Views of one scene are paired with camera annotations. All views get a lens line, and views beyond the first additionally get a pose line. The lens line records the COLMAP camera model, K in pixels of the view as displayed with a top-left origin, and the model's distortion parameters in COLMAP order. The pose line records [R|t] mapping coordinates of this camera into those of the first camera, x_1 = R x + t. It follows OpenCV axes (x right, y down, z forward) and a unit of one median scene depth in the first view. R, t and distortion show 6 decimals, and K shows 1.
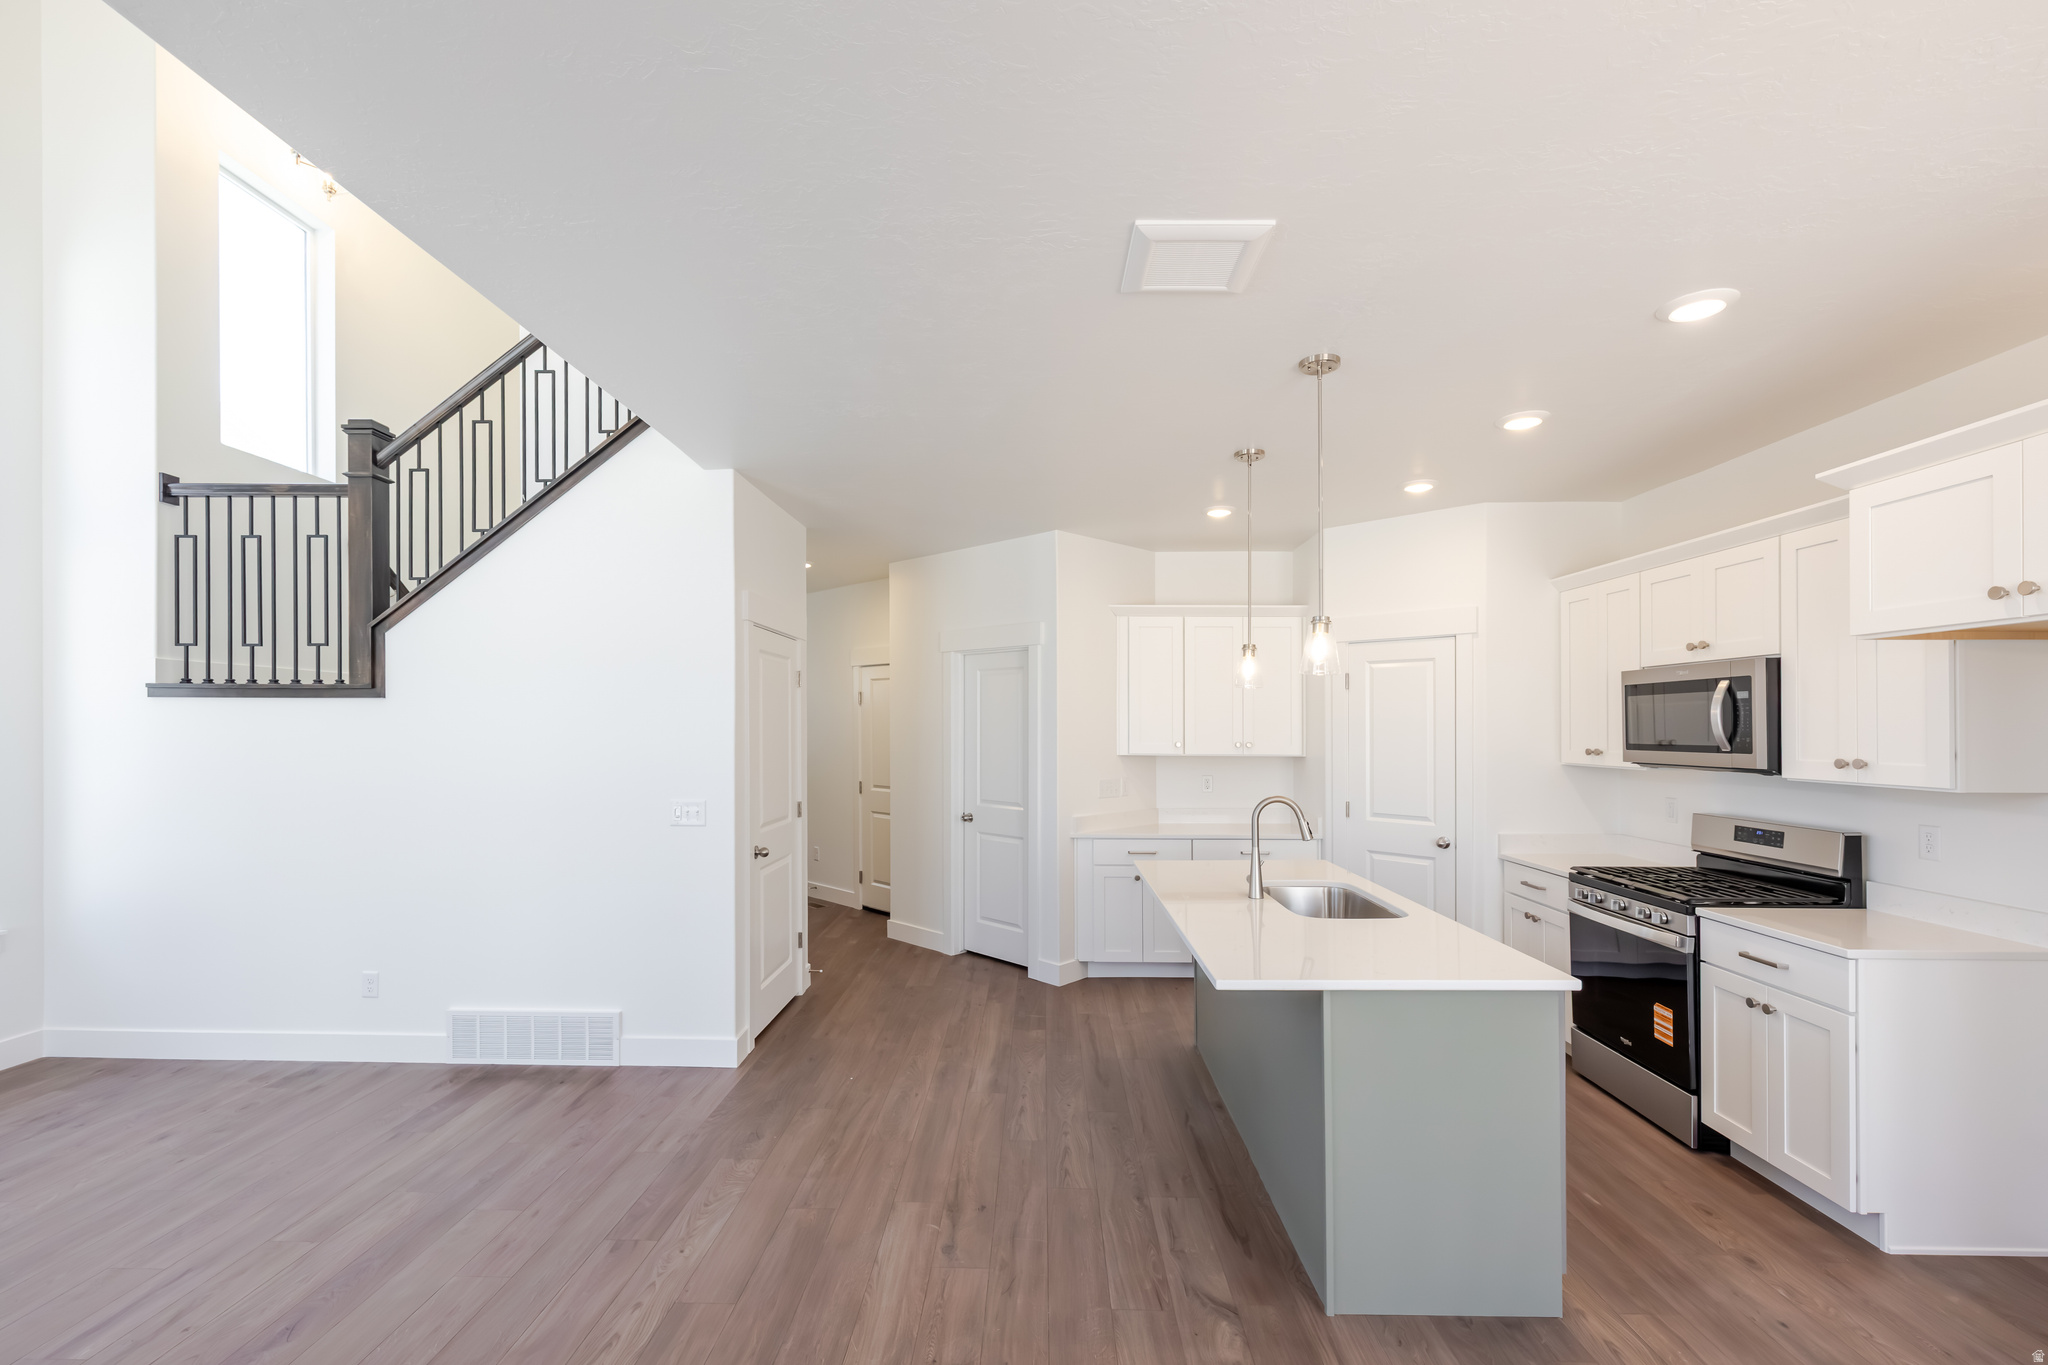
lens RADIAL K [[885.1, 0, 1022.2], [0, 885.1, 730.8], [0, 0, 1]] dist [0.001022, 0.000662]
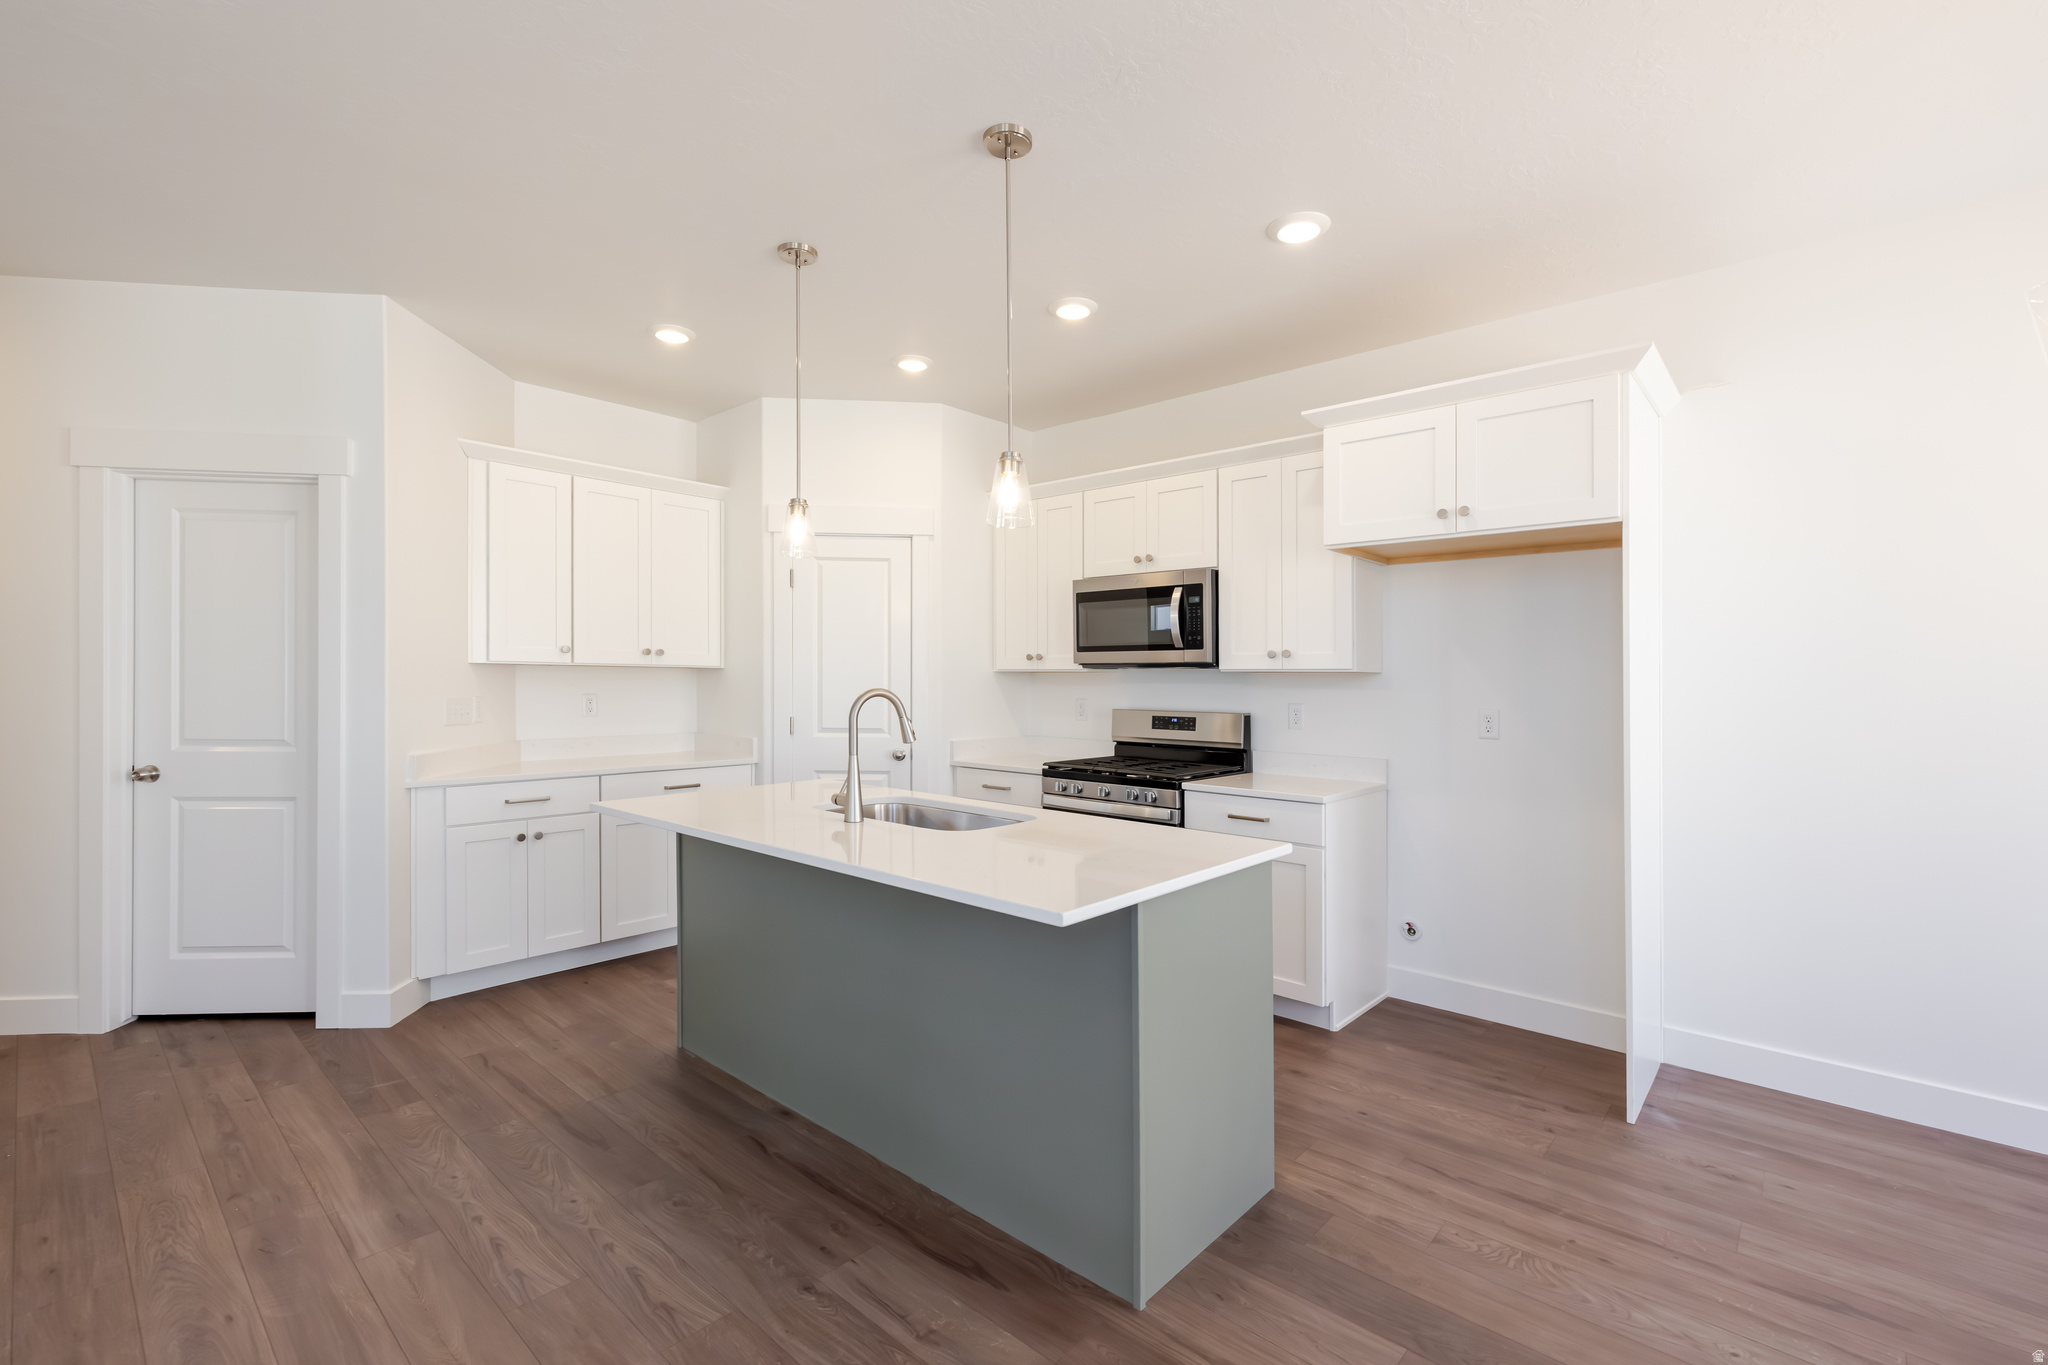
lens RADIAL K [[902.7, 0, 1026.5], [0, 902.7, 677.7], [0, 0, 1]] dist [0.006693, 0.000217]
pose [[0.651670, 0.004659, 0.758488, -0.217298], [-0.004235, 0.999988, -0.002505, 0.060494], [-0.758490, -0.001580, 0.651682, 0.349524]]
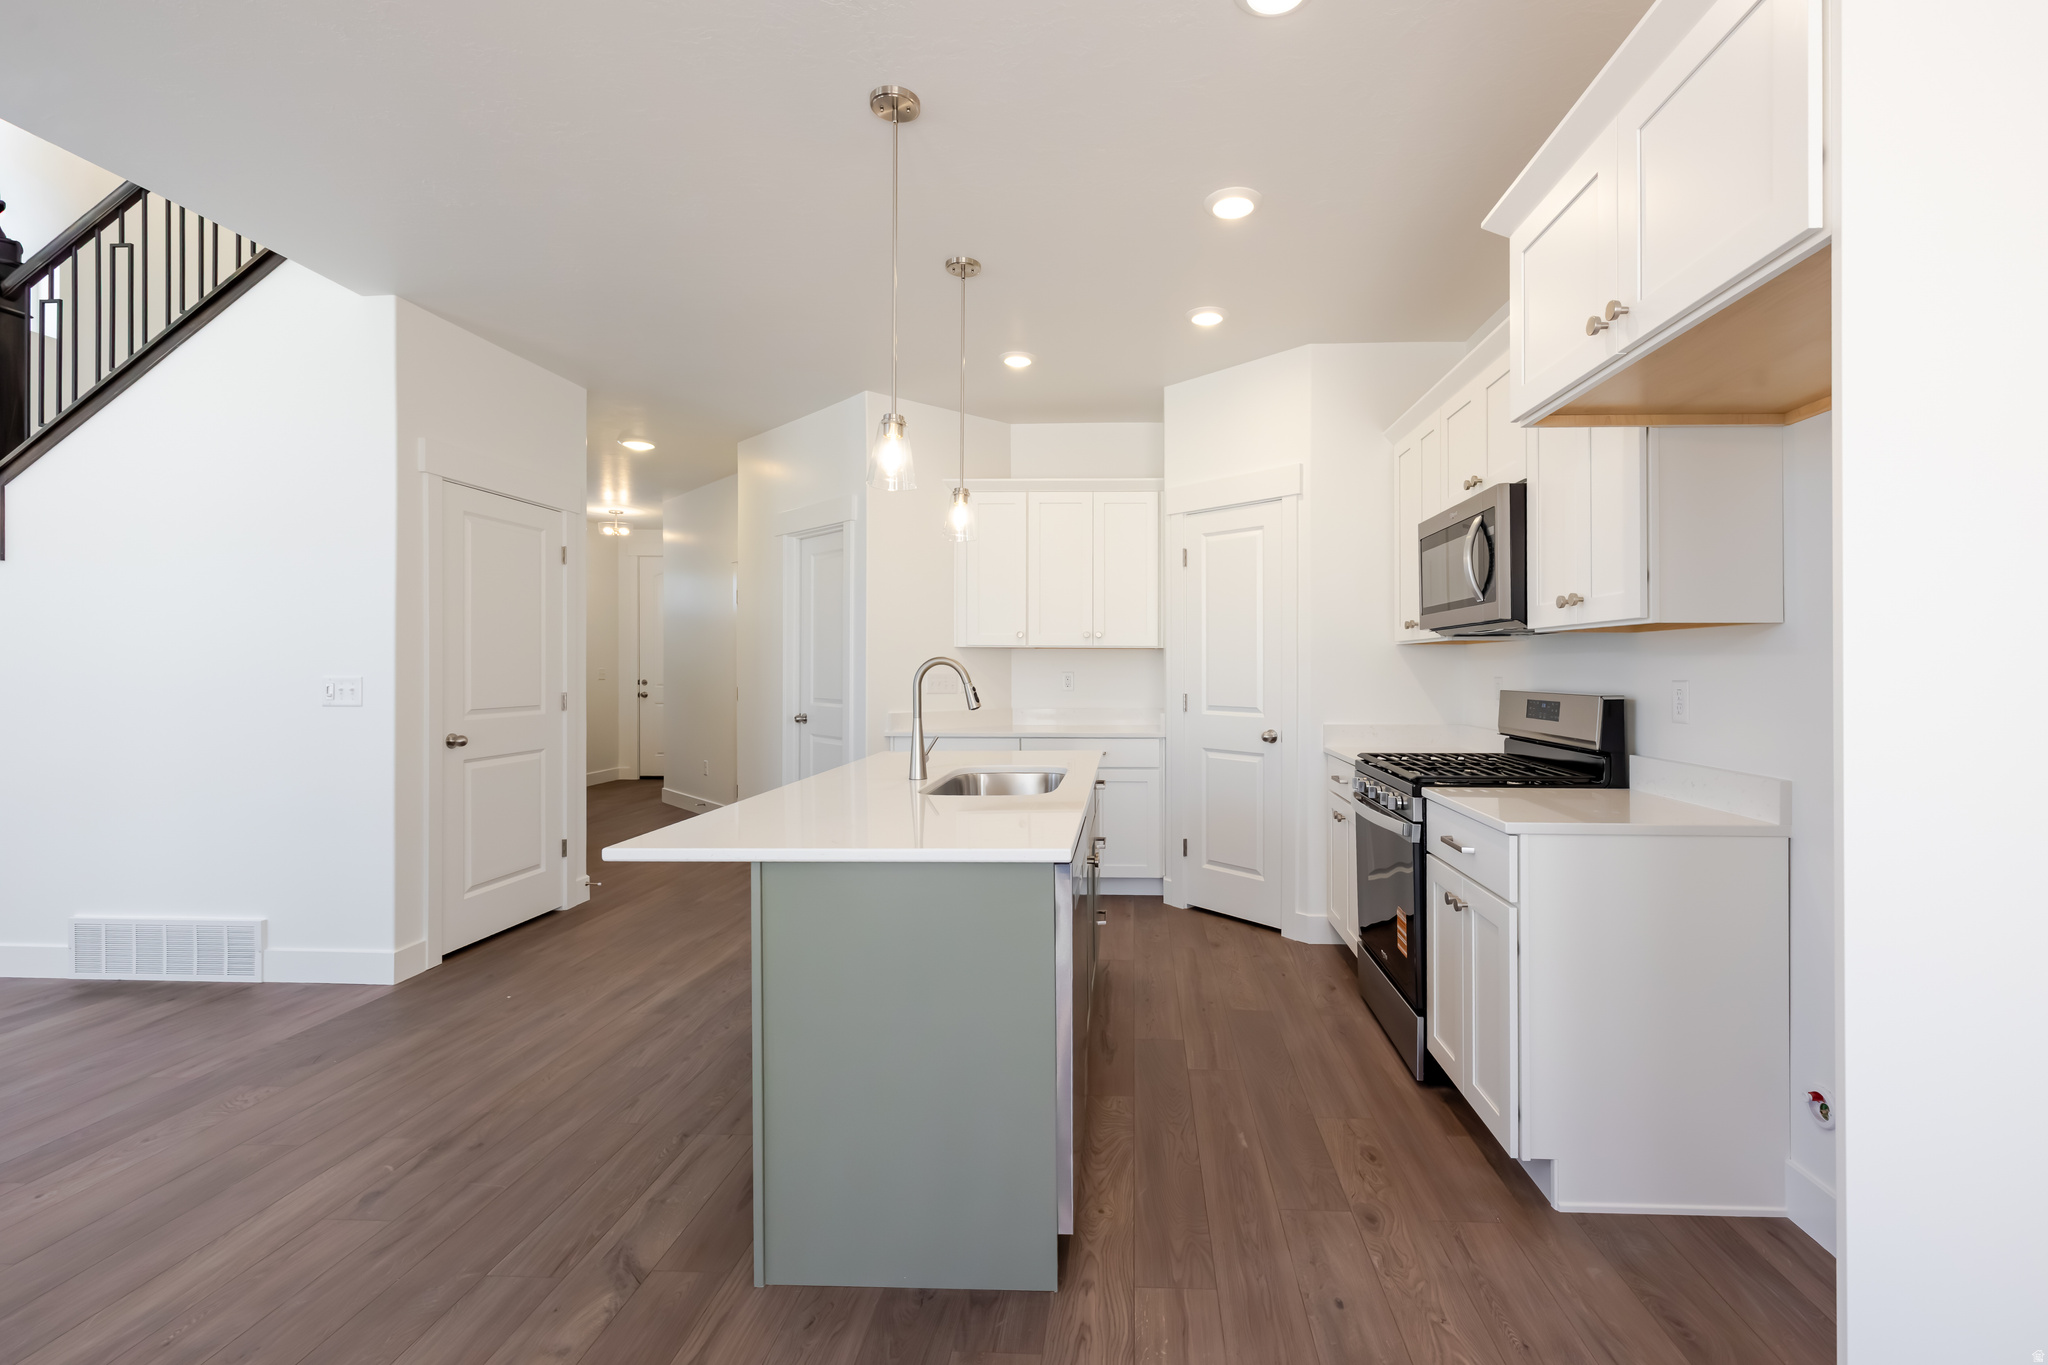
lens RADIAL K [[899.8, 0, 1099.8], [0, 899.8, 670.1], [0, 0, 1]] dist [0.001993, 0.000339]
pose [[0.999870, -0.000397, -0.016089, 0.418238], [0.000382, 1.000000, -0.000910, 0.080676], [0.016090, 0.000903, 0.999870, 0.141958]]
